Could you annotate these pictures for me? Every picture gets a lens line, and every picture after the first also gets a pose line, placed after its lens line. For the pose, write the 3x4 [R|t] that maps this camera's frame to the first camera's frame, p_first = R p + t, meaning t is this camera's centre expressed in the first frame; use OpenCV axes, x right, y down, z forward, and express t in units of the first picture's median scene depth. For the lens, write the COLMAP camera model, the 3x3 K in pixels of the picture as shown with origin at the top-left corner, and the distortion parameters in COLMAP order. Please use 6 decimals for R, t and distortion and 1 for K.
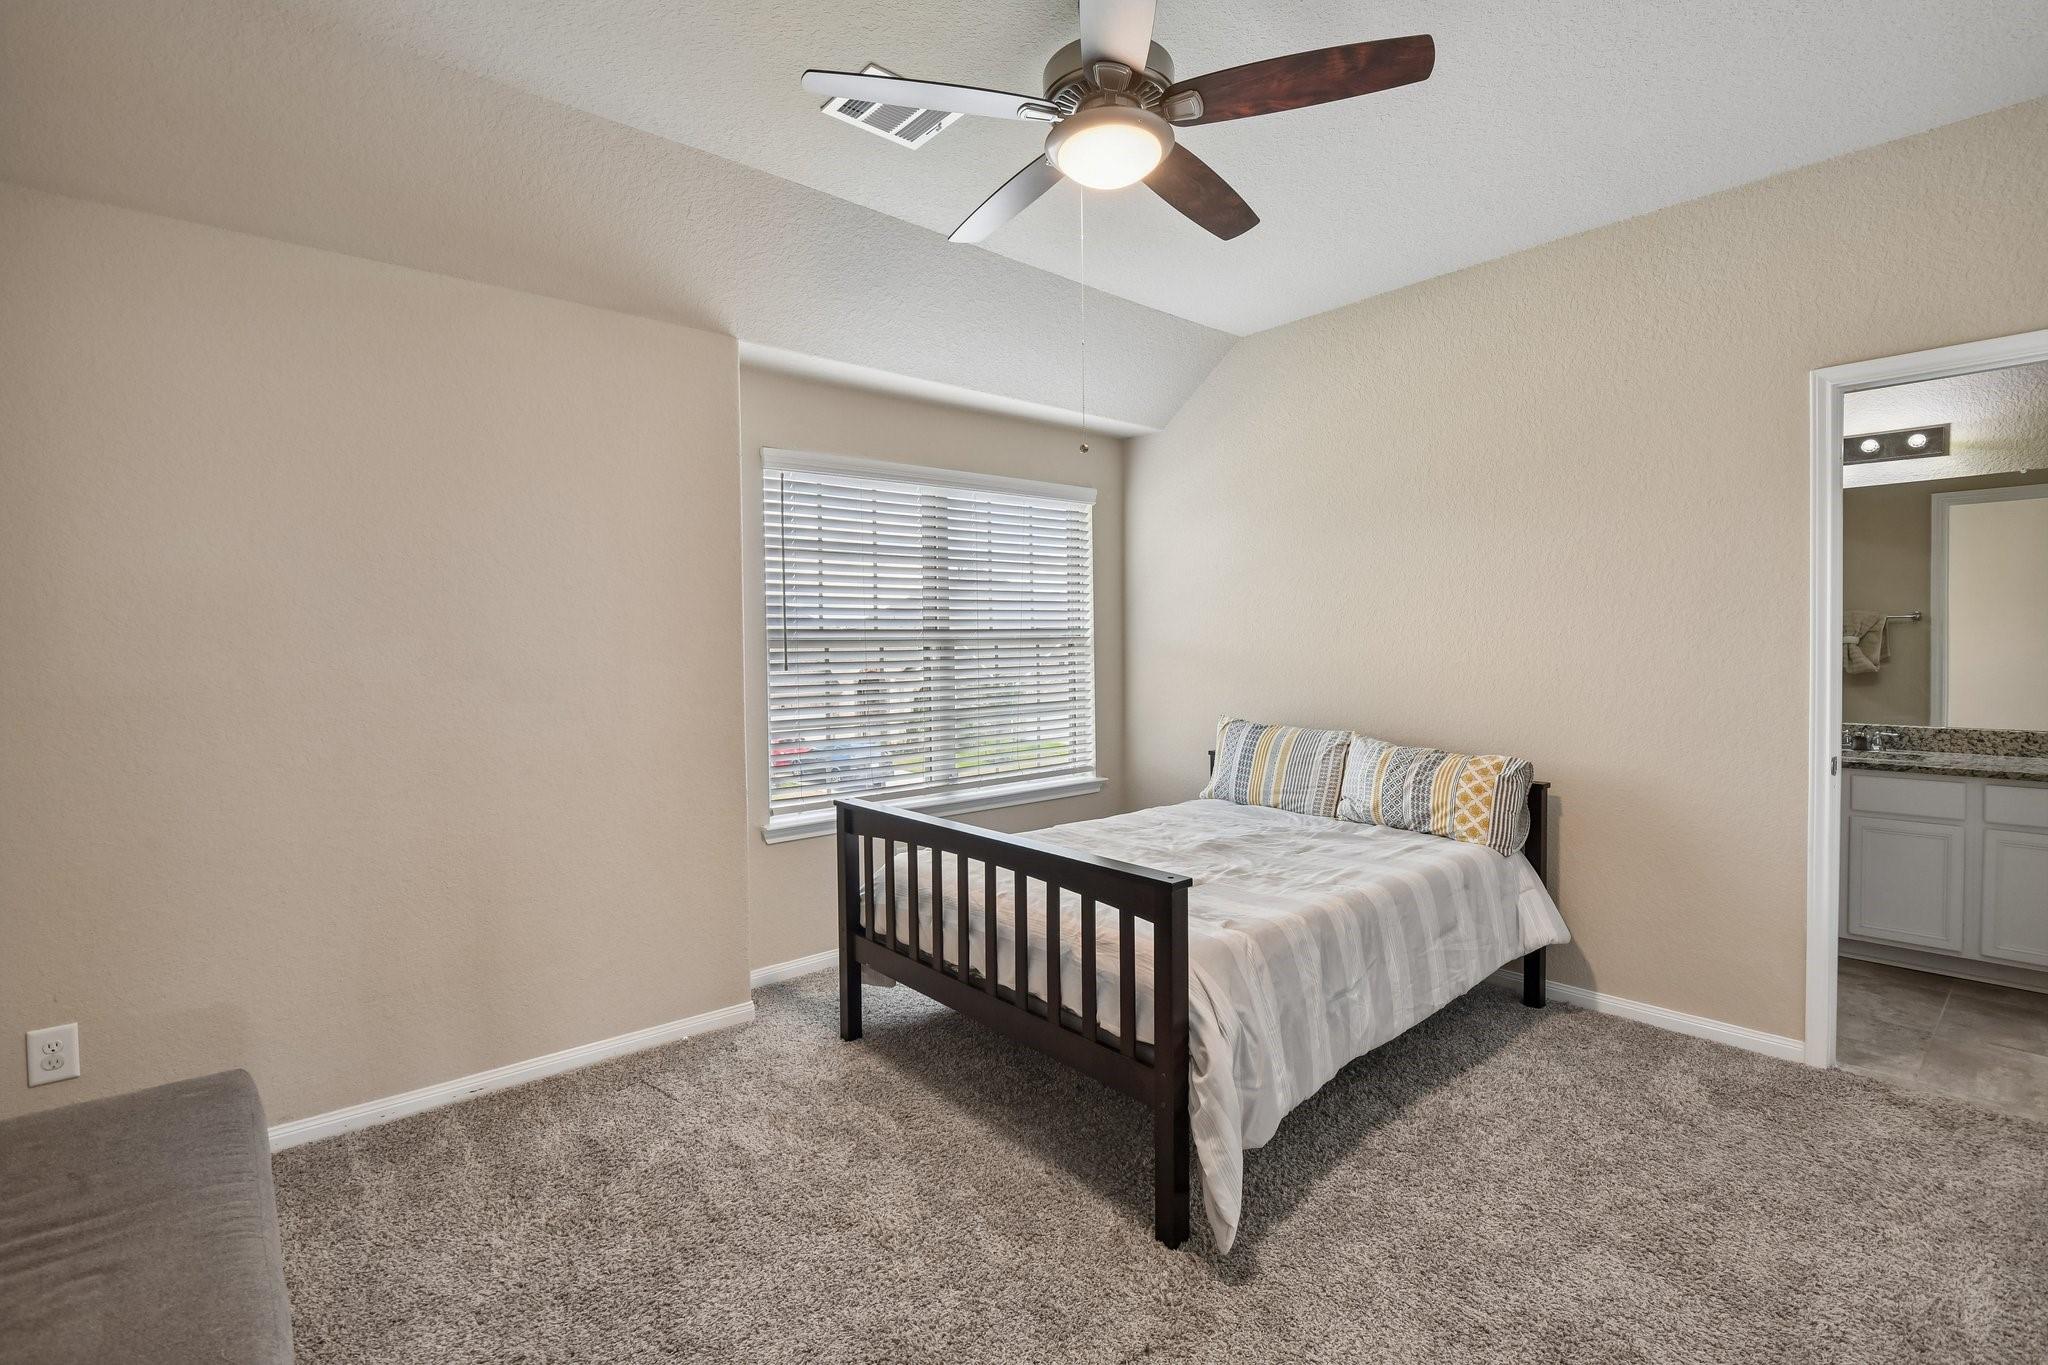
lens RADIAL K [[924.8, 0, 1030.5], [0, 924.8, 663.8], [0, 0, 1]] dist [-0.014126, -0.000855]
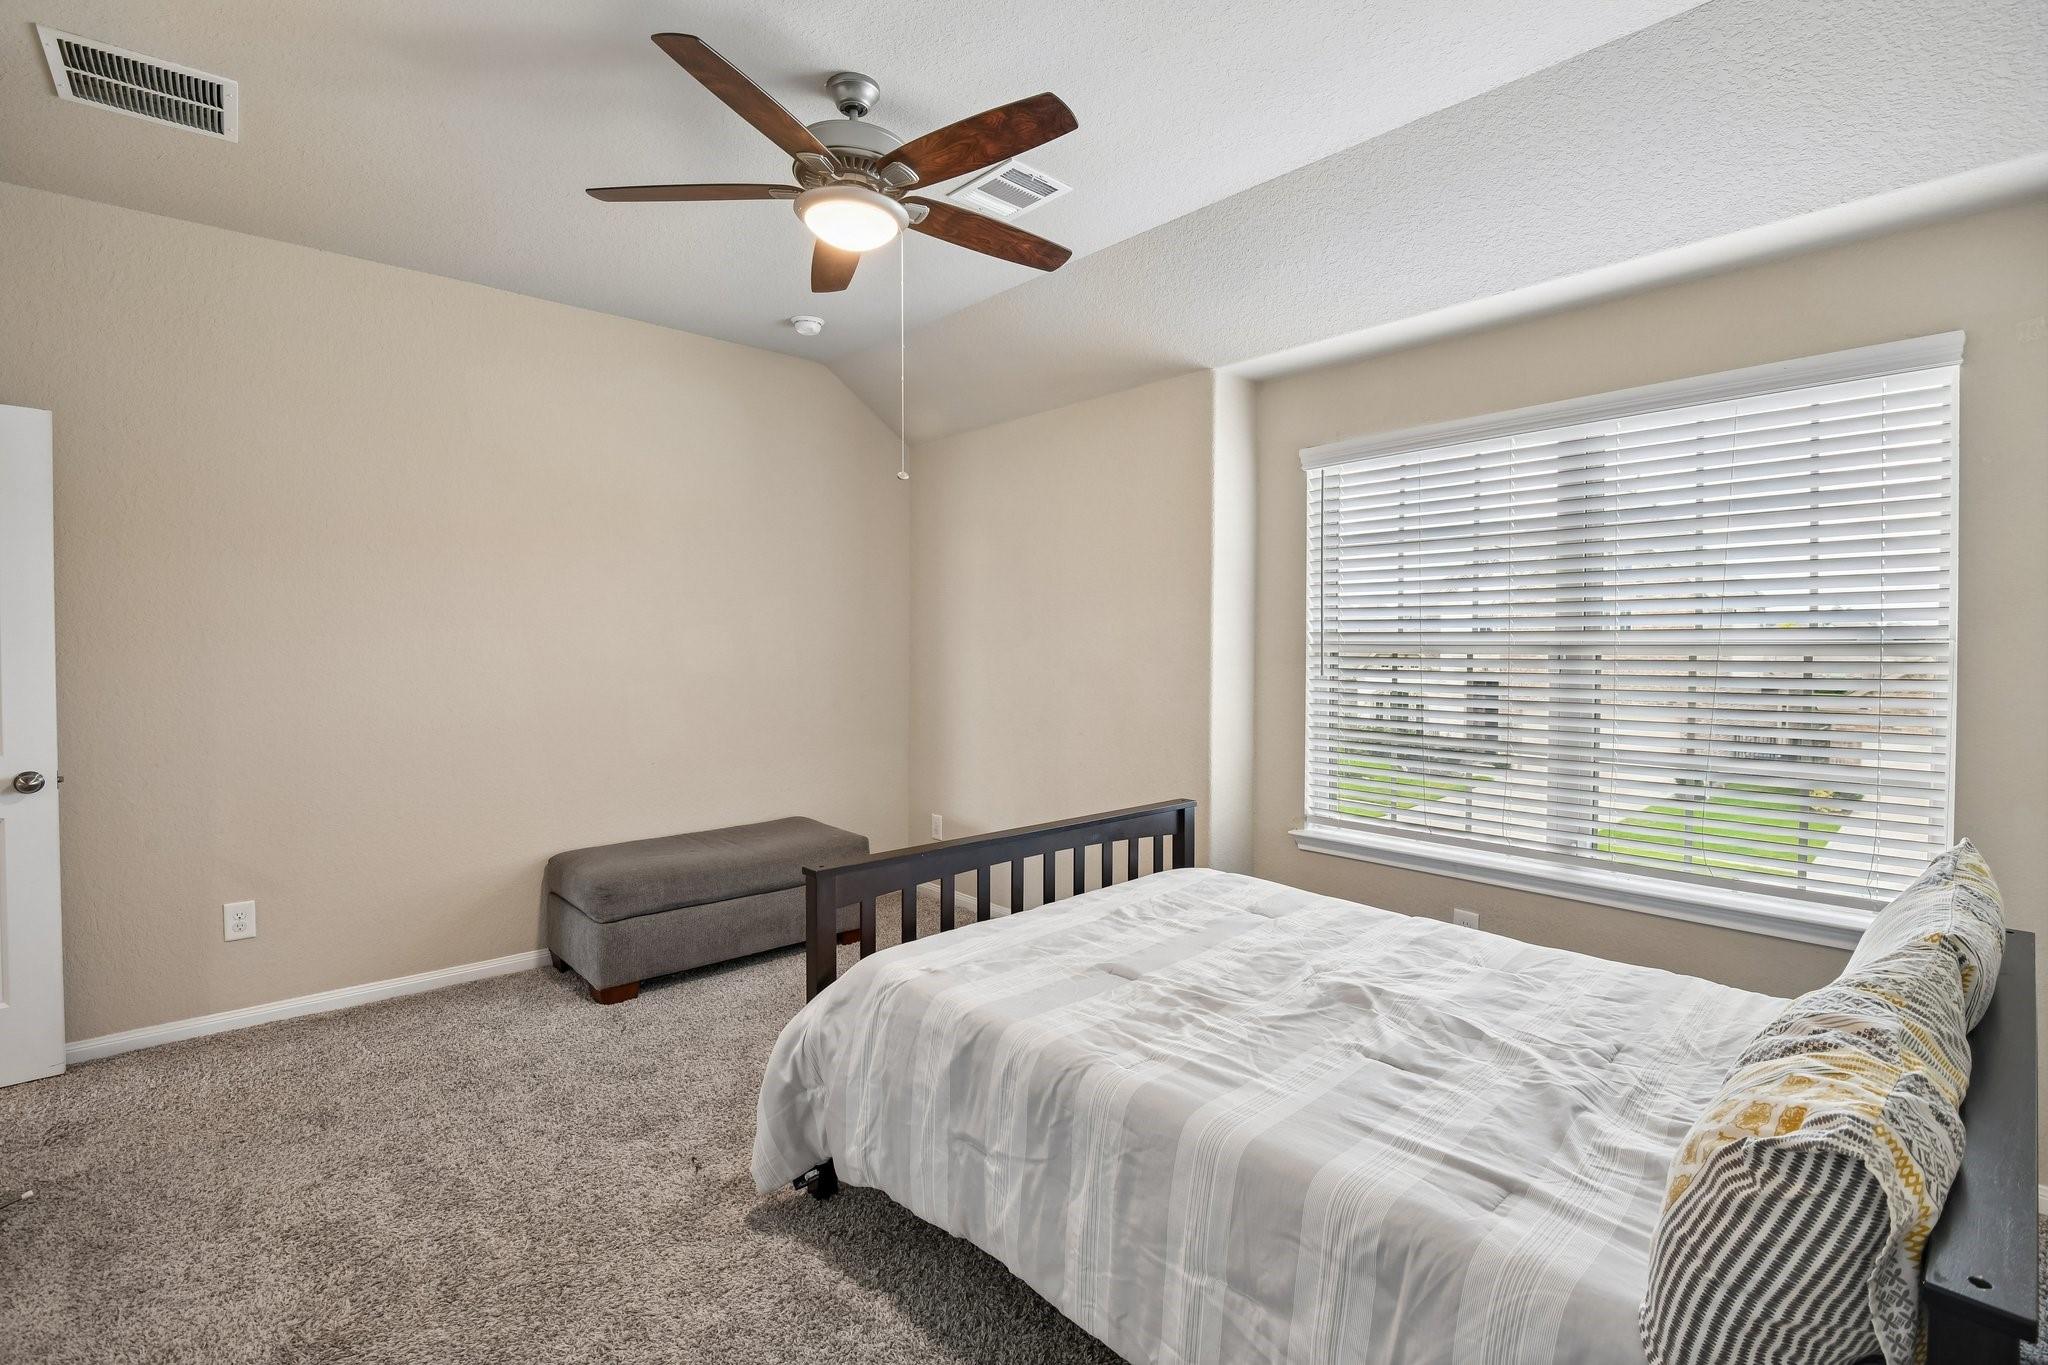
lens RADIAL K [[924.8, 0, 1016.5], [0, 924.8, 672.3], [0, 0, 1]] dist [-0.014126, -0.000855]
pose [[0.013698, 0.043848, -0.998944, 0.592406], [-0.019884, 0.998852, 0.043572, -0.027892], [0.999708, 0.019266, 0.014554, 0.571290]]
